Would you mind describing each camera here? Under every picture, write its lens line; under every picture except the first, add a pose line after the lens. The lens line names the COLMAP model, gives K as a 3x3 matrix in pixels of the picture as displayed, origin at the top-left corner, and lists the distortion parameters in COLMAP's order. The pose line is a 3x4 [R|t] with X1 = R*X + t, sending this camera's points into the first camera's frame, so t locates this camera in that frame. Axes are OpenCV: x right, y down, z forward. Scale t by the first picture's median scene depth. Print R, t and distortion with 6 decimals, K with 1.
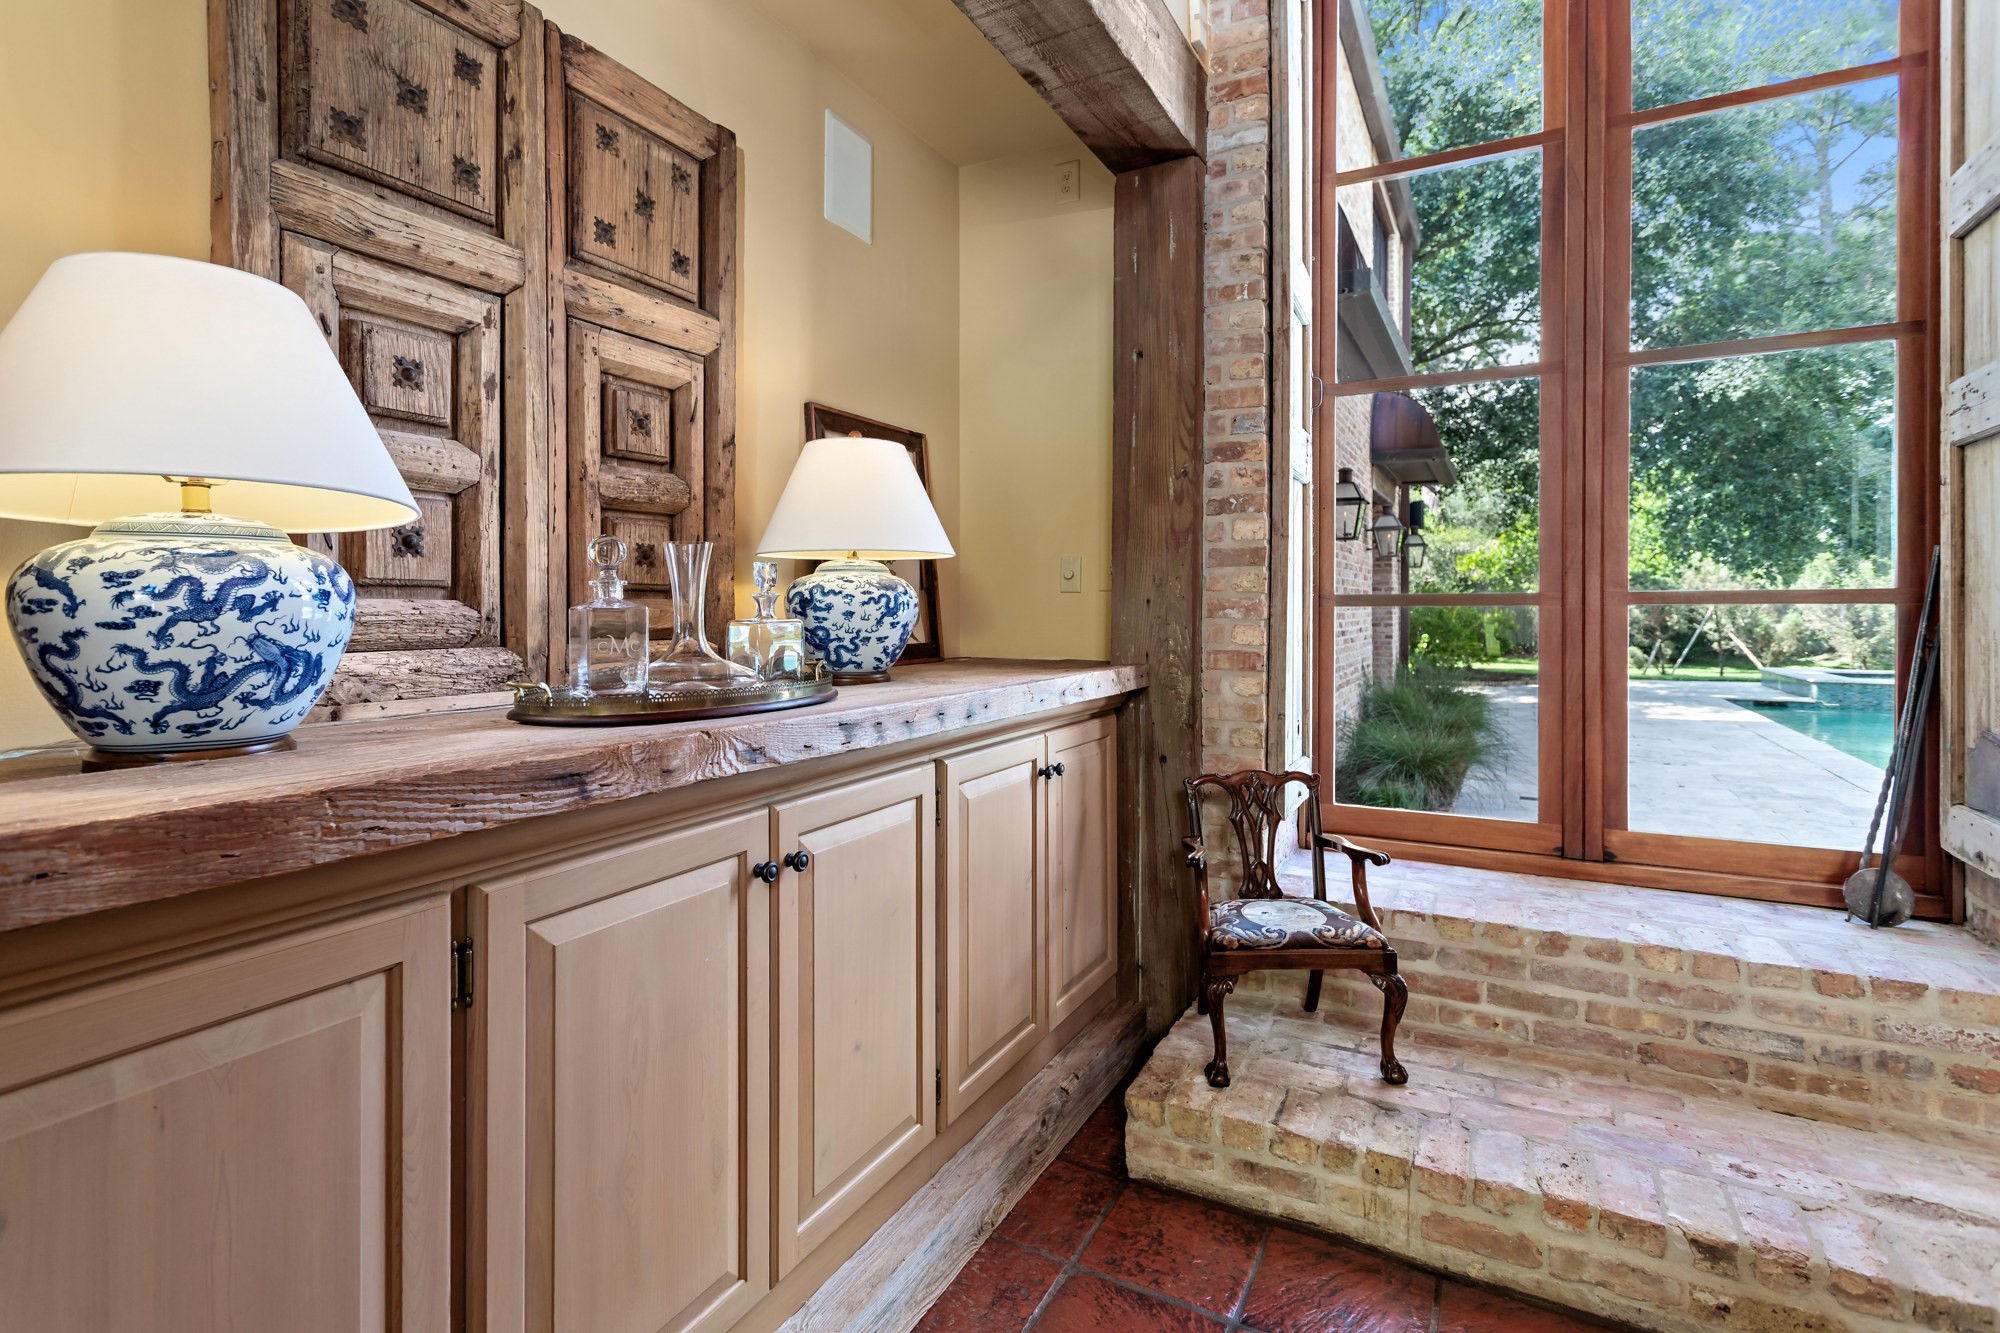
lens RADIAL K [[956.3, 0, 1003.0], [0, 956.3, 605.7], [0, 0, 1]] dist [-0.001221, 0.000108]
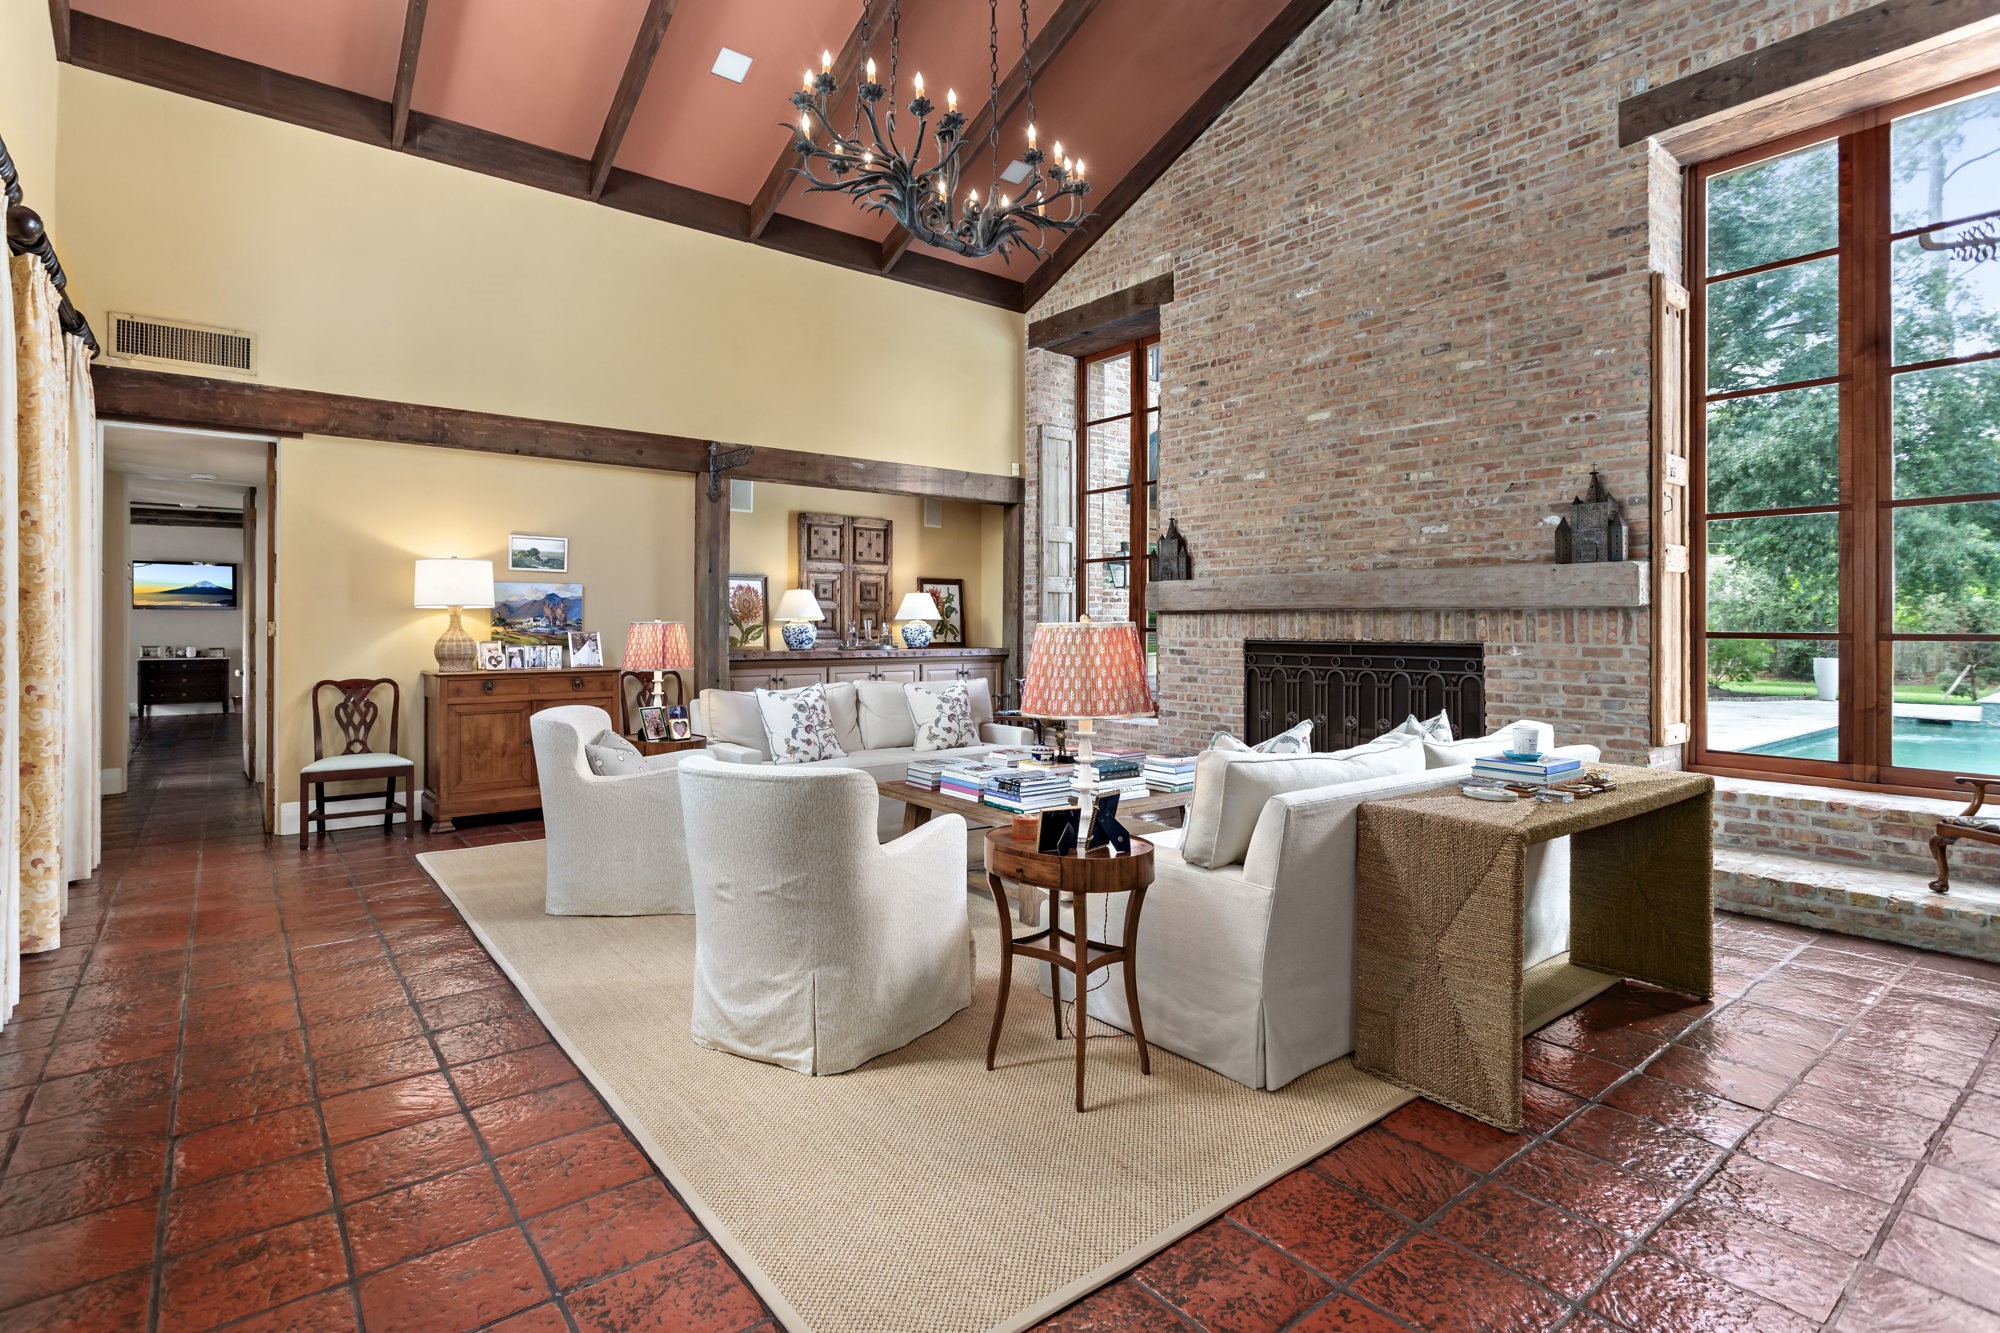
lens RADIAL K [[982.1, 0, 1004.1], [0, 982.1, 624.3], [0, 0, 1]] dist [0.045436, 0.000136]
pose [[0.915419, 0.000402, -0.402502, 2.275104], [-0.001229, 0.999998, -0.001795, -0.028057], [0.402500, 0.002137, 0.915417, -3.299793]]
